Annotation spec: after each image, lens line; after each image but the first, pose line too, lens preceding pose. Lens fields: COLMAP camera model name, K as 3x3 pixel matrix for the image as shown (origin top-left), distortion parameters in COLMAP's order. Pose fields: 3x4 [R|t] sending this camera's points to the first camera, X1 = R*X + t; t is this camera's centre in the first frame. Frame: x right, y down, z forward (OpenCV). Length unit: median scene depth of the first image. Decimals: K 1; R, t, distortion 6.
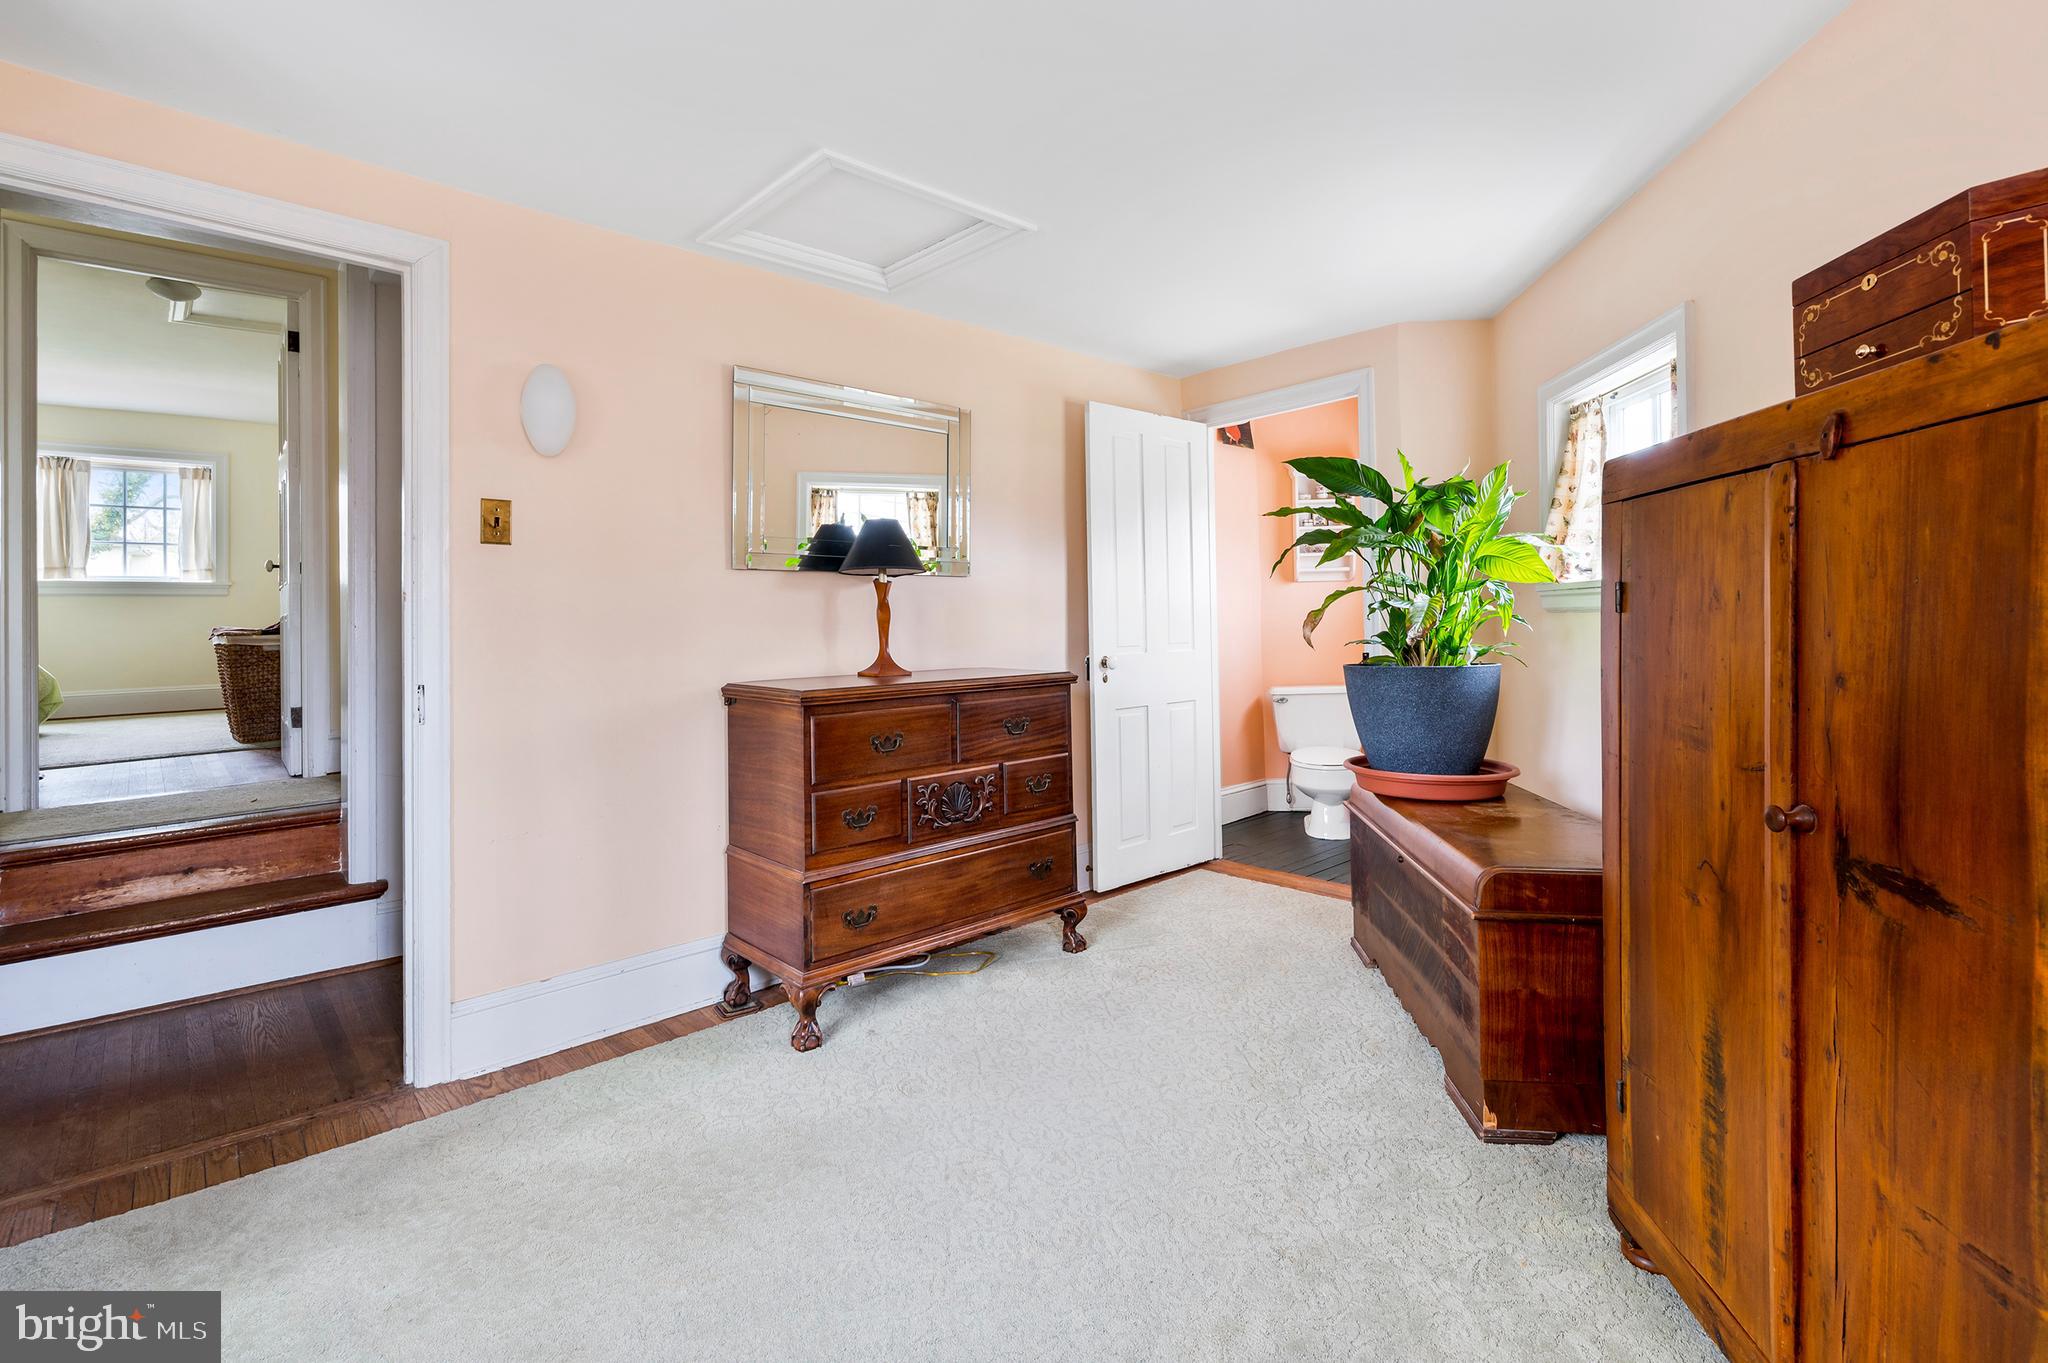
lens RADIAL K [[937.2, 0, 1028.8], [0, 937.2, 617.1], [0, 0, 1]] dist [-0.000853, -0.000284]
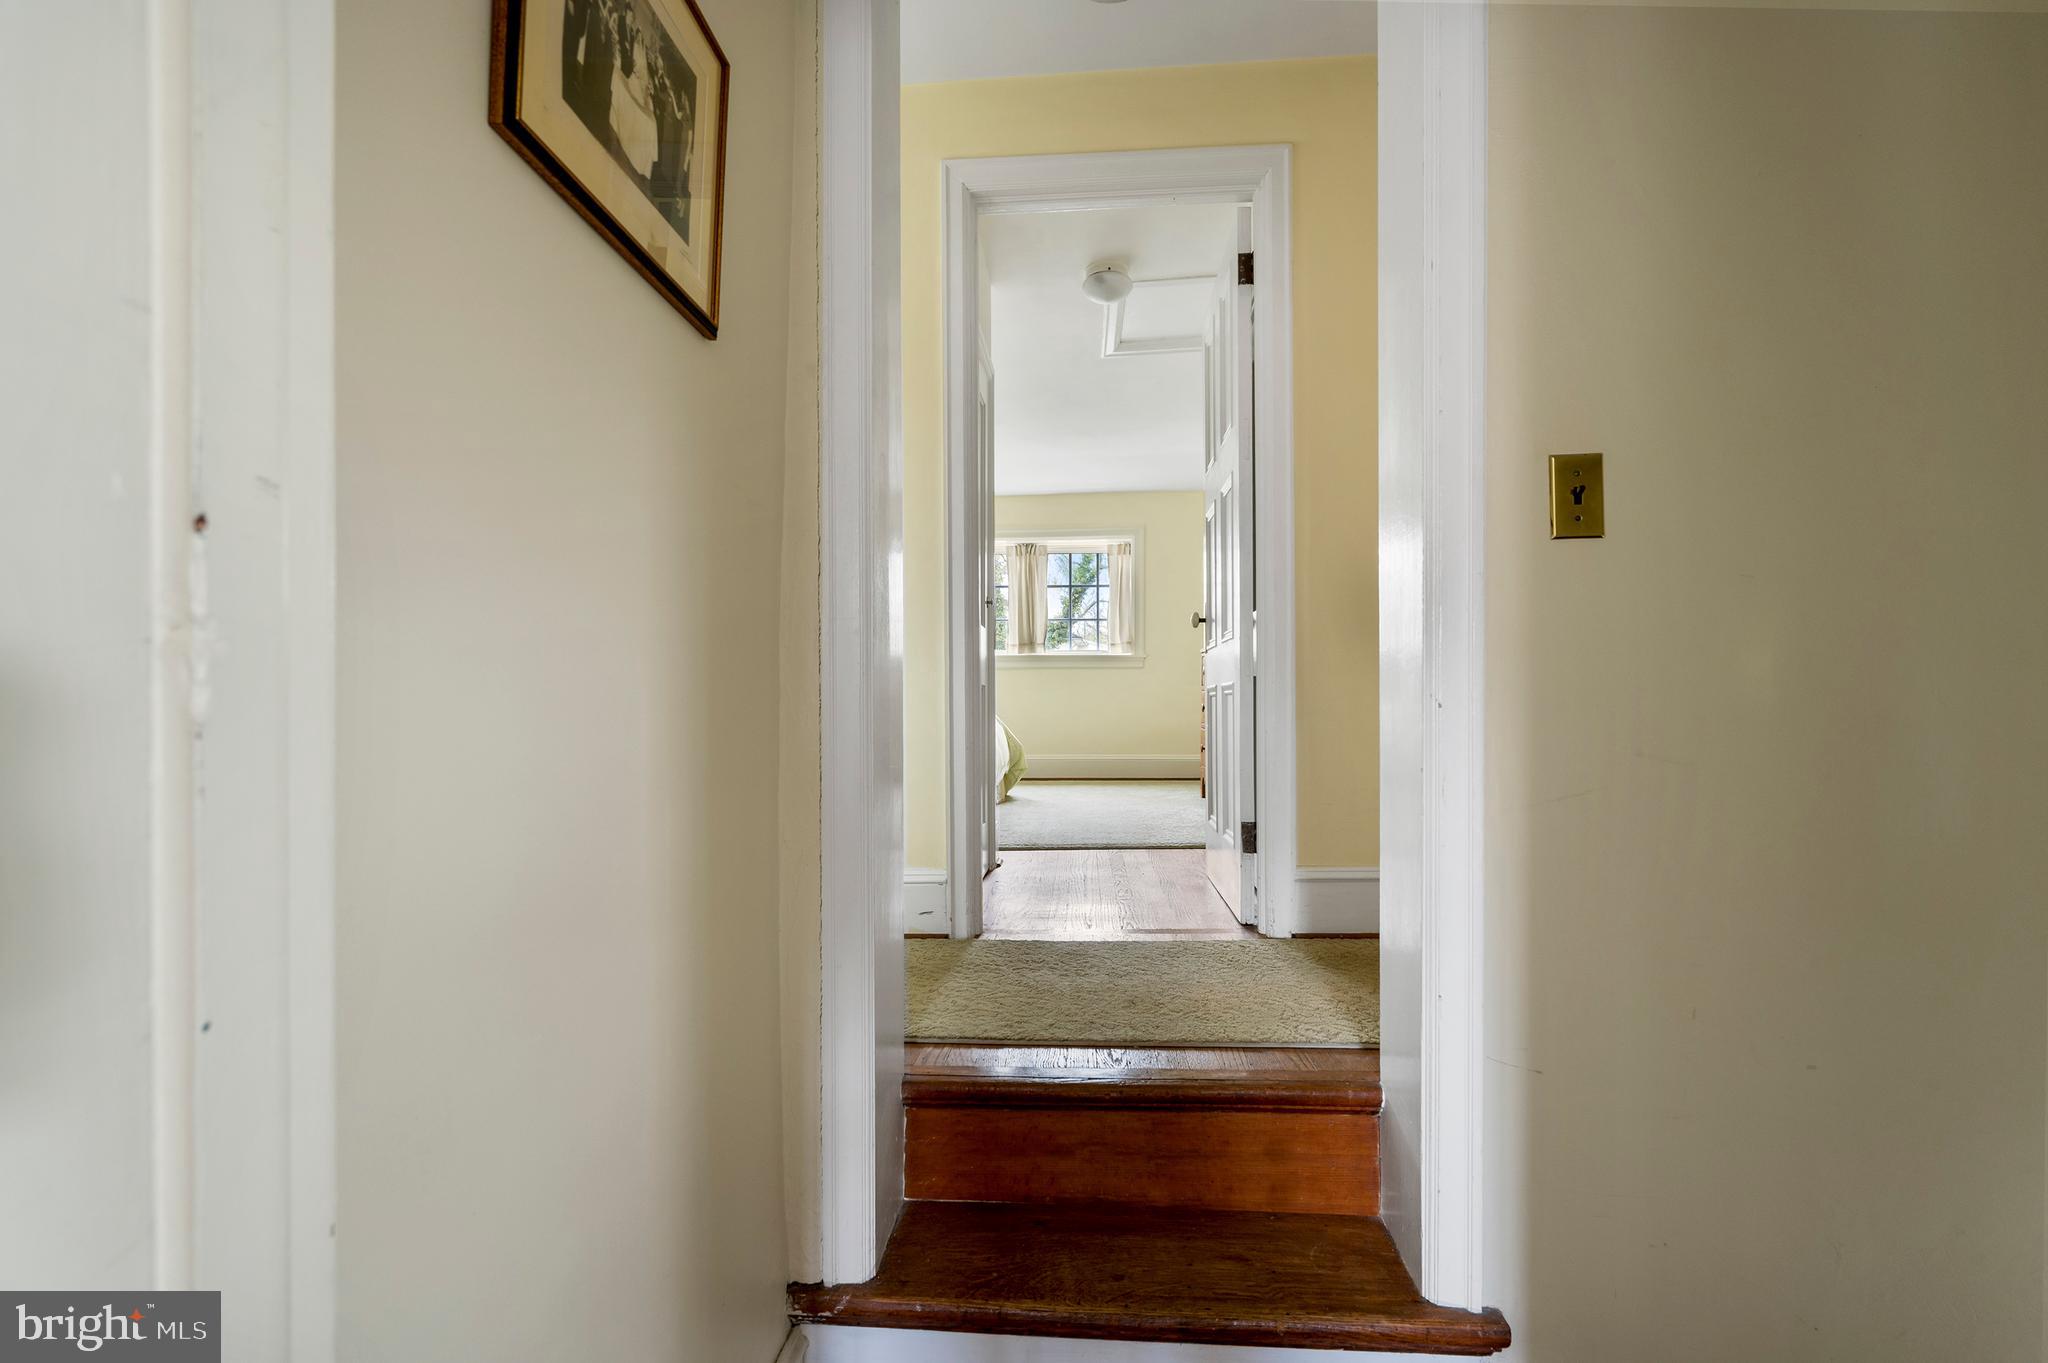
lens RADIAL K [[895.0, 0, 1024.0], [0, 895.0, 681.5], [0, 0, 1]] dist [-0.000165, -0.000006]
pose [[0.678743, -0.006875, -0.734344, -0.343078], [0.001307, 0.999966, -0.008154, 0.001069], [0.734375, 0.004575, 0.678729, 0.365717]]
